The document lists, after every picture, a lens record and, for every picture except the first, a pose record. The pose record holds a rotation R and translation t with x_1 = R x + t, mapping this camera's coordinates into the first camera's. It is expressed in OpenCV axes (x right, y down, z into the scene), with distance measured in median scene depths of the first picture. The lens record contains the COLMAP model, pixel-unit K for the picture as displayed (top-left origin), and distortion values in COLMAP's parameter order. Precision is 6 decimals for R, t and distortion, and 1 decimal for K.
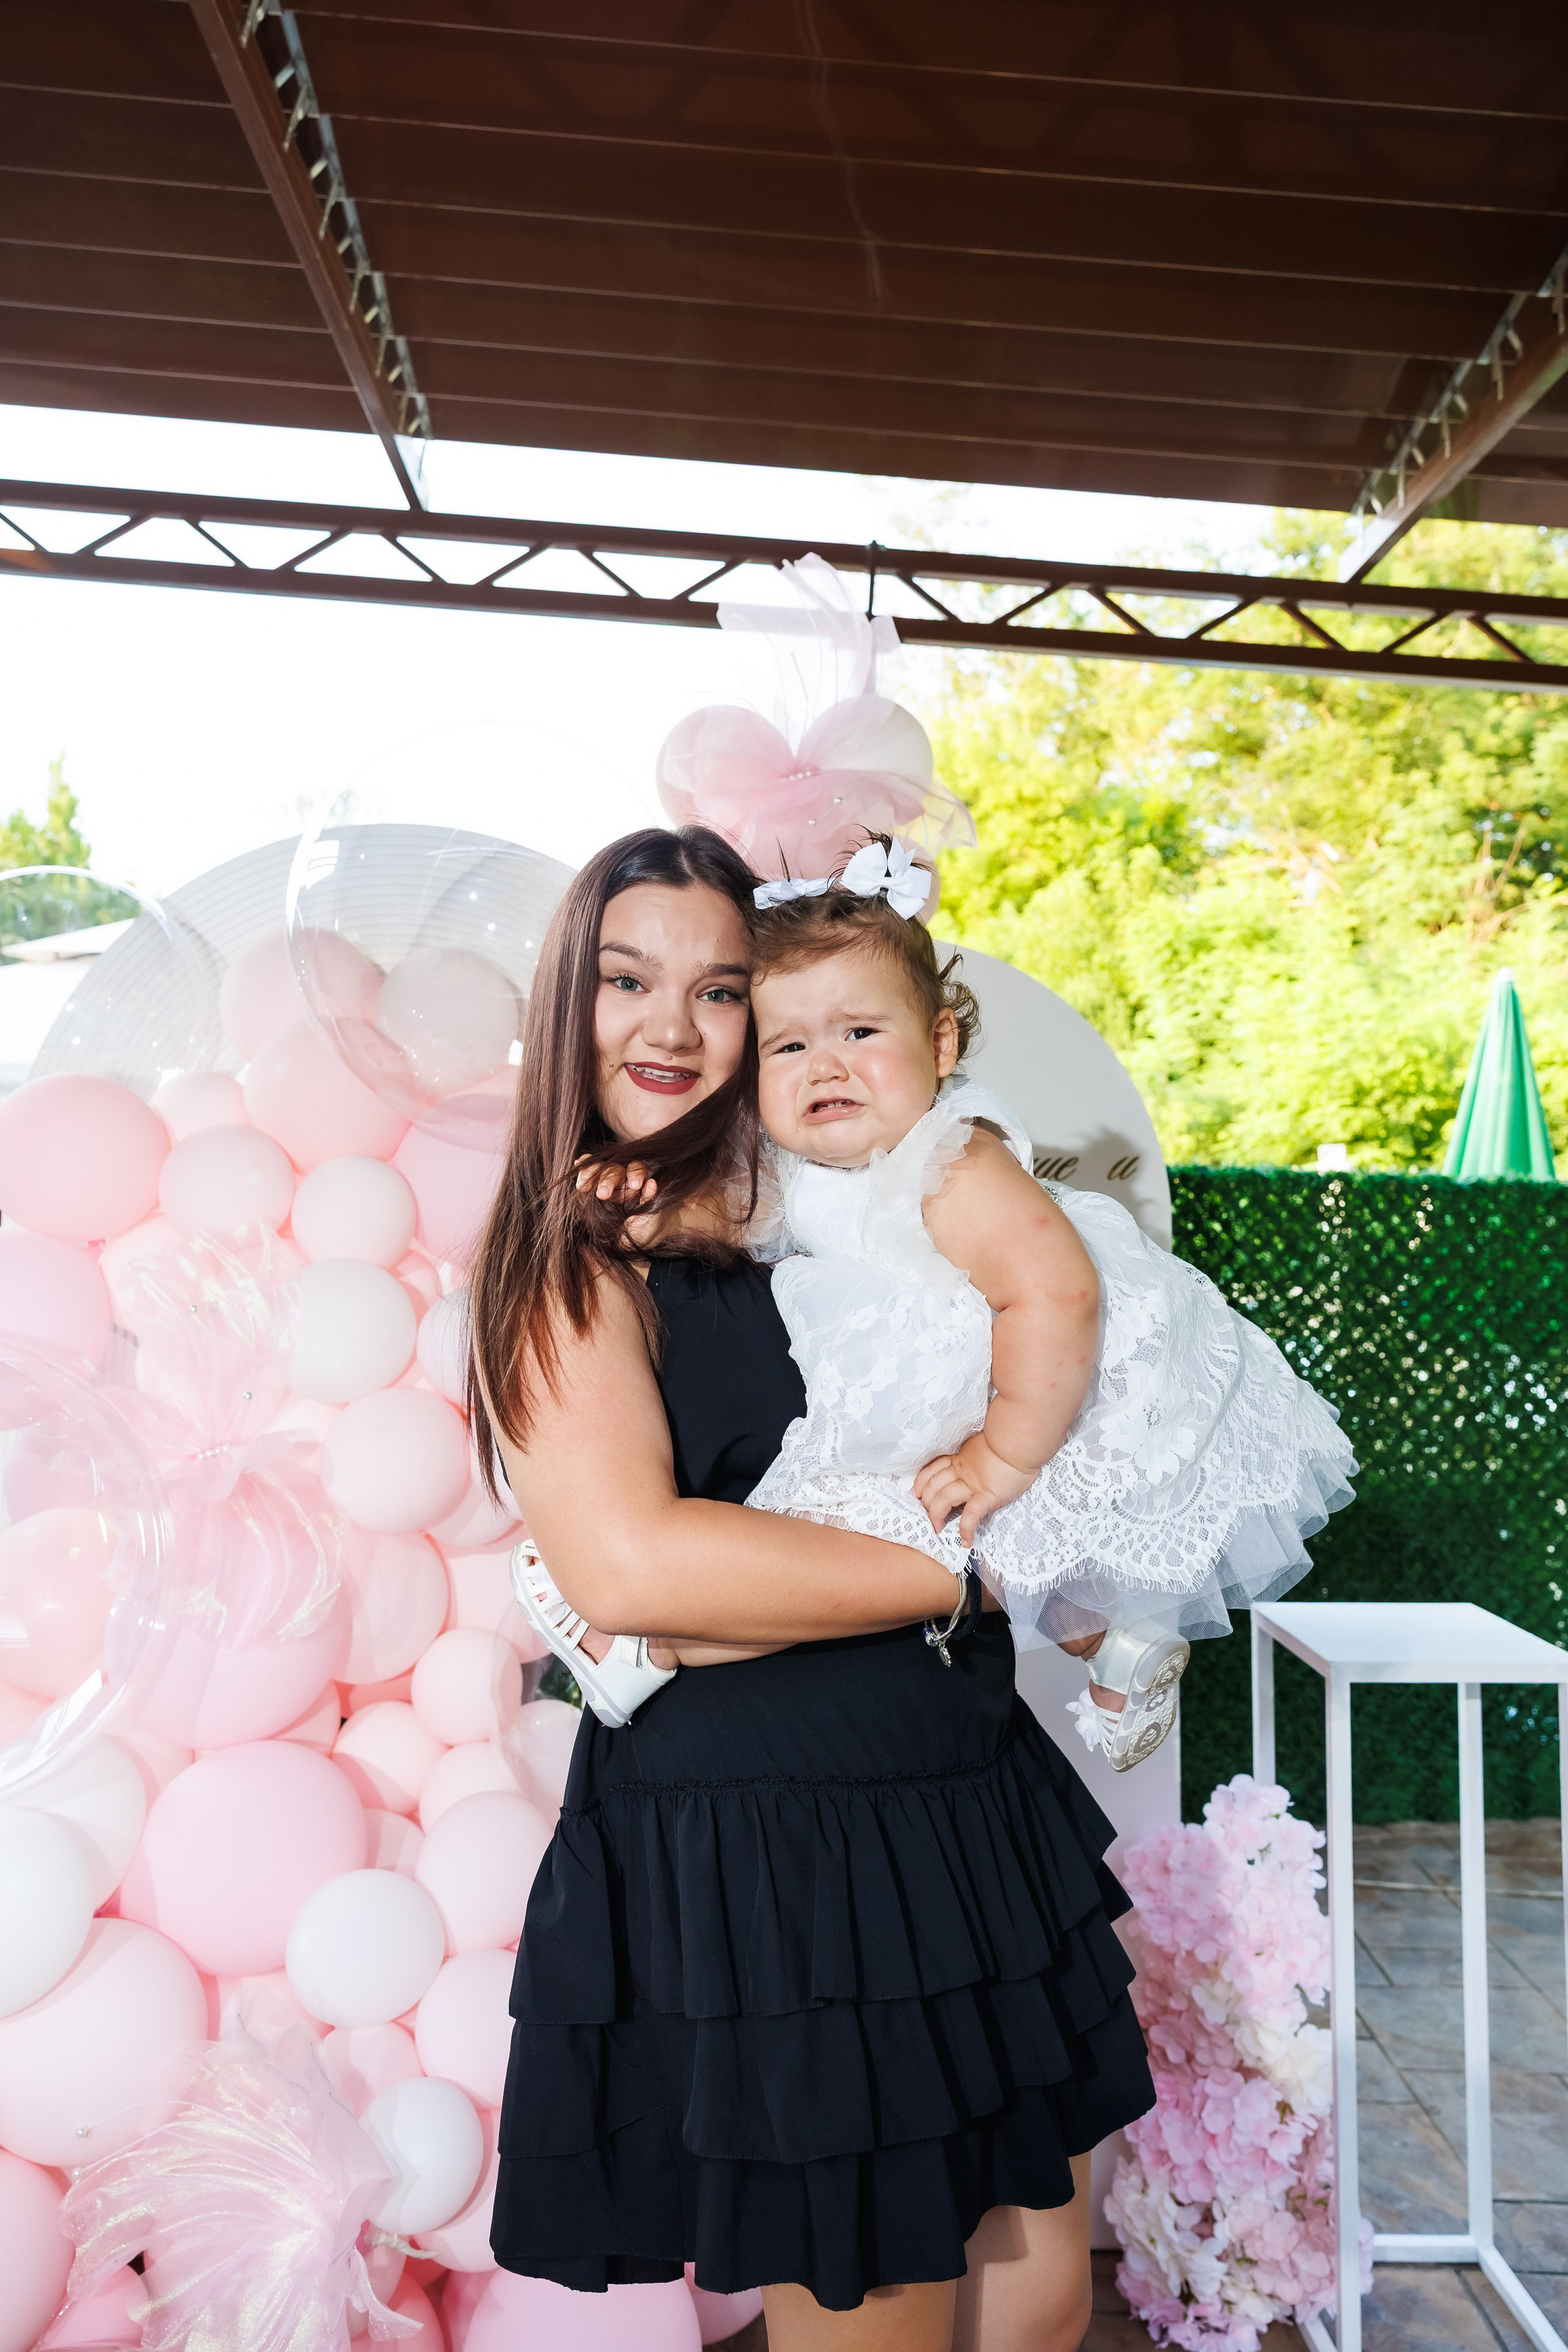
lens RADIAL K [[1572.6, 0, 779.6], [0, 1572.6, 1179.5], [0, 0, 1]] dist [0.002312, 0.005253]
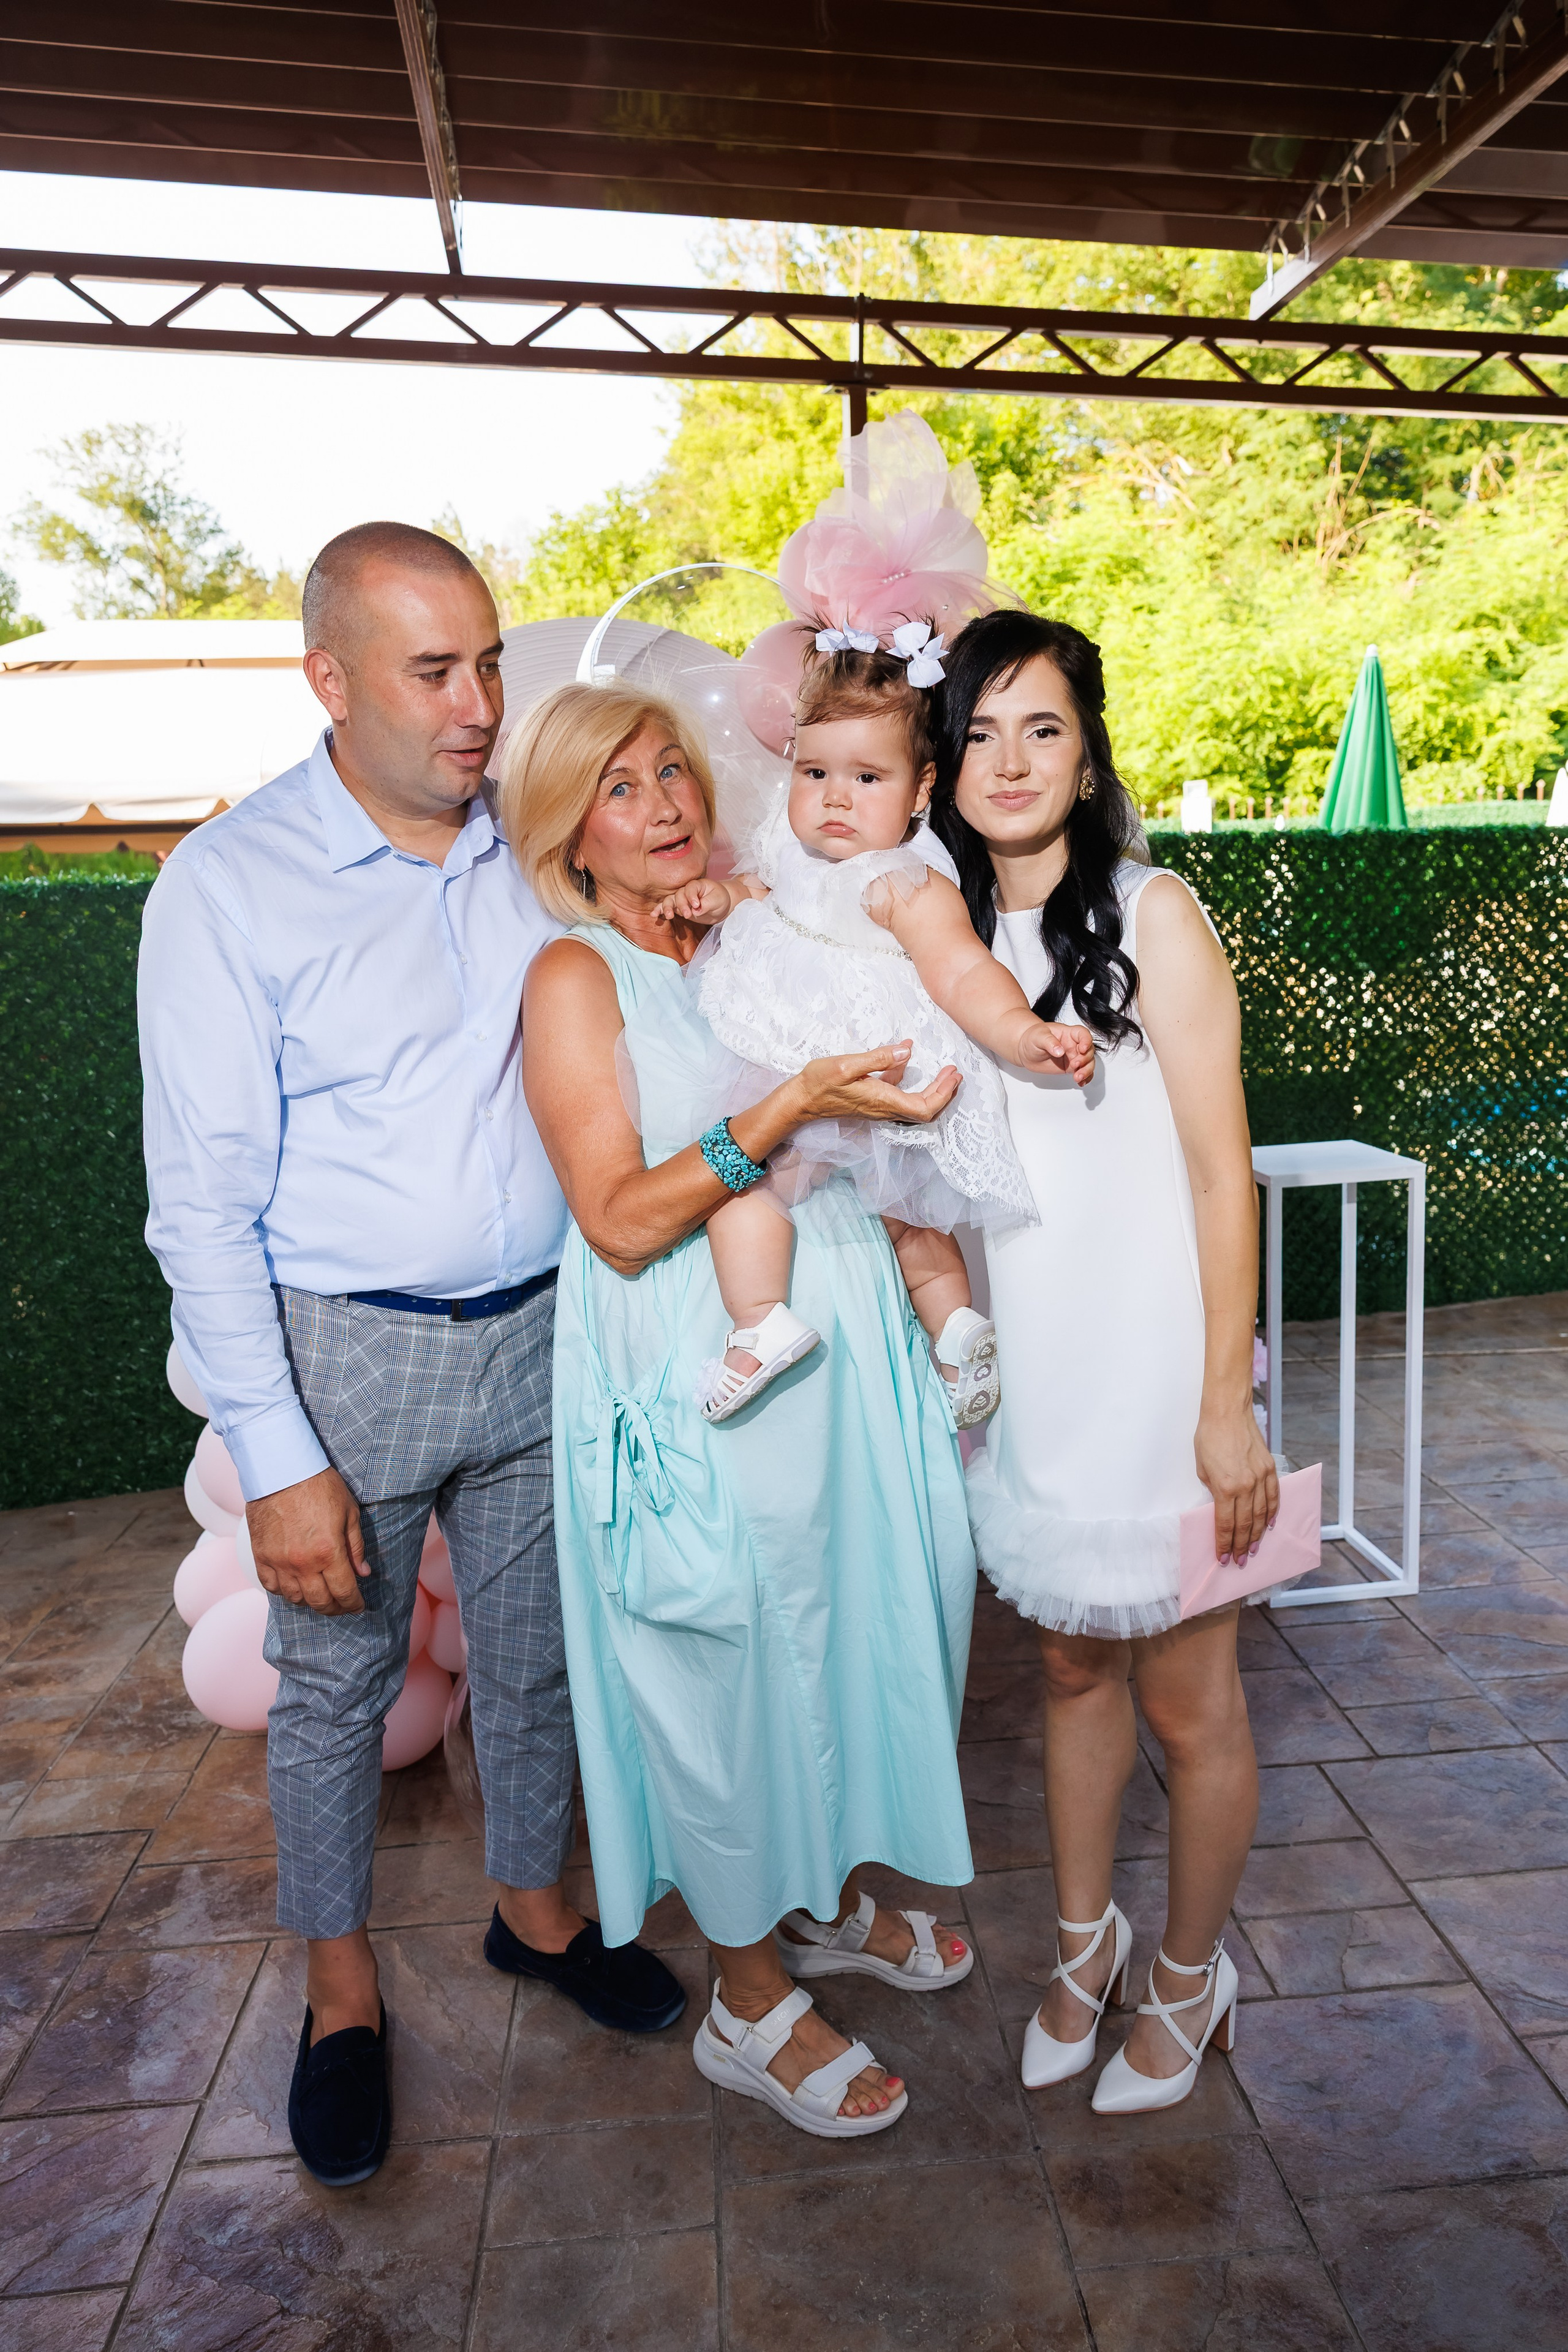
lens RADIAL K [[1570.7, 0, 786.8], [0, 1570.7, 1188.3], [0, 0, 1]] dist [0.004392, 0.002430]
pose [[0.993459, -0.073808, 0.087134, -0.129272], [0.052441, 0.972705, 0.226043, -0.029649], [-0.101439, -0.219995, 0.970212, -0.230075]]
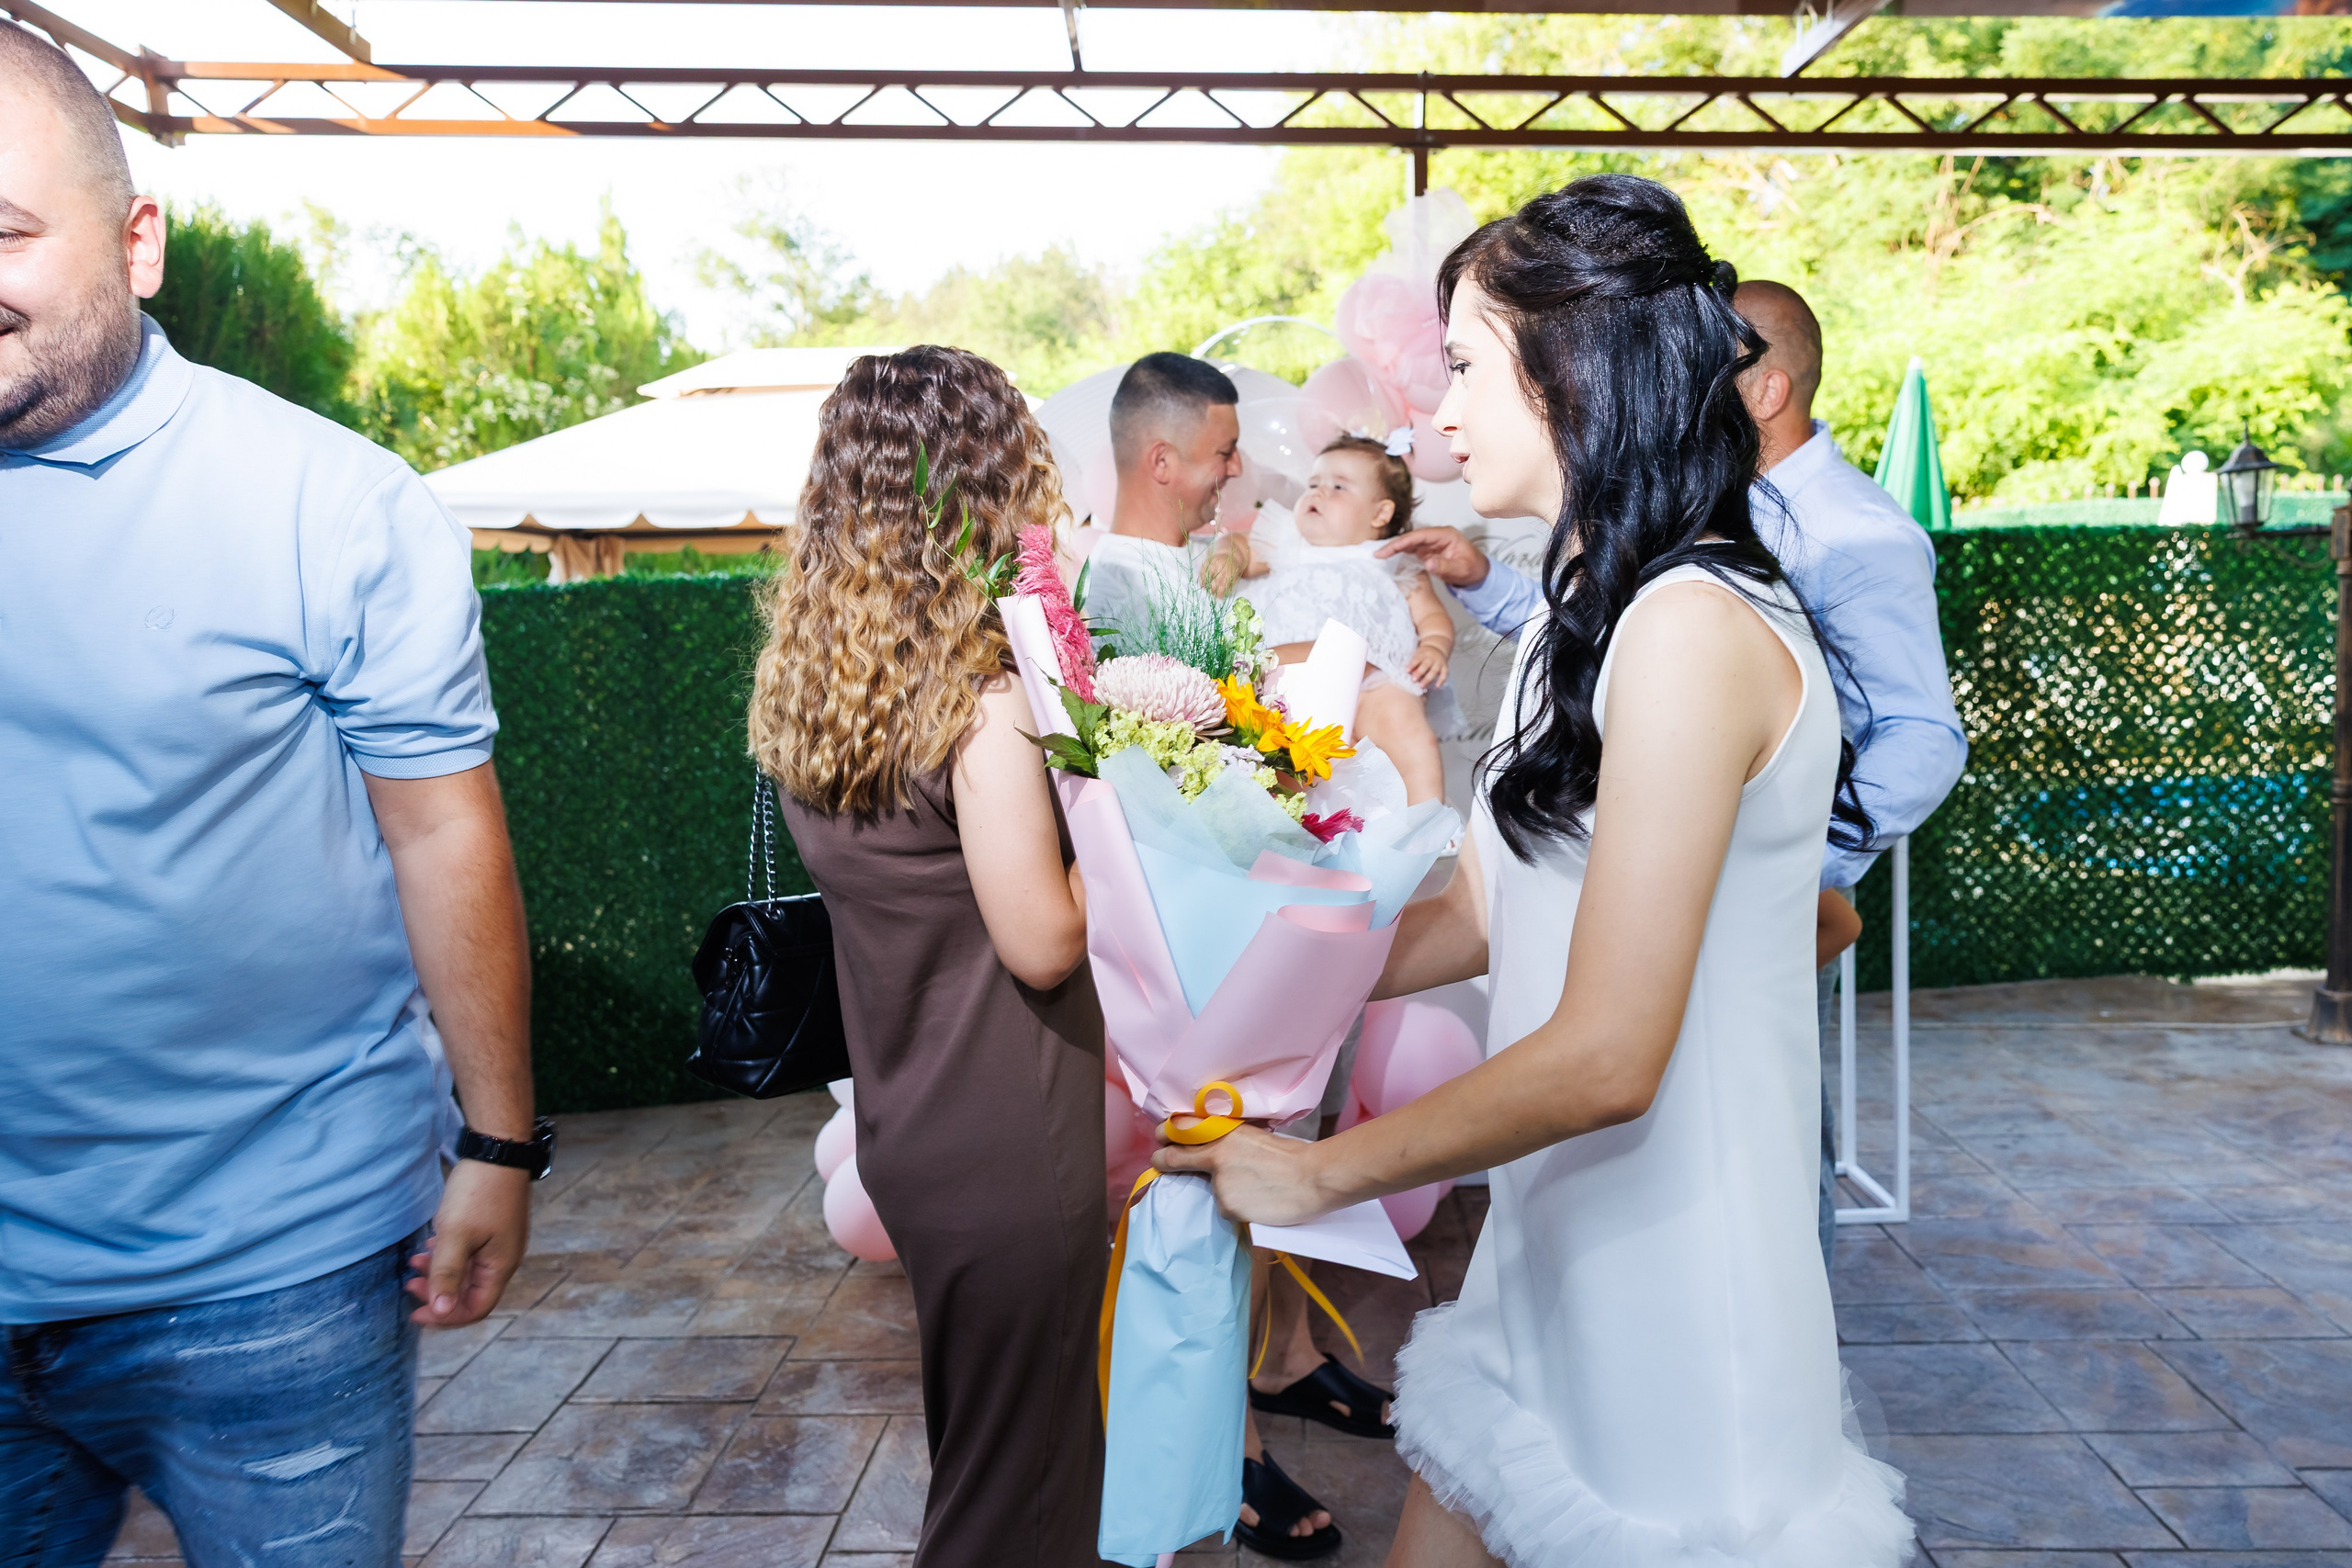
lens RADIAL K [[1573.4, 0, 1173.8], [0, 1573.4, 791.6], [0, 0, 1]] dist [0.002520, 0.010355]
pose [[0.998038, -0.049227, -0.038678, -0.117048], [0.054815, 0.985588, 0.160033, -0.028995], [0.030242, -0.161840, 0.986354, -0.369976]]
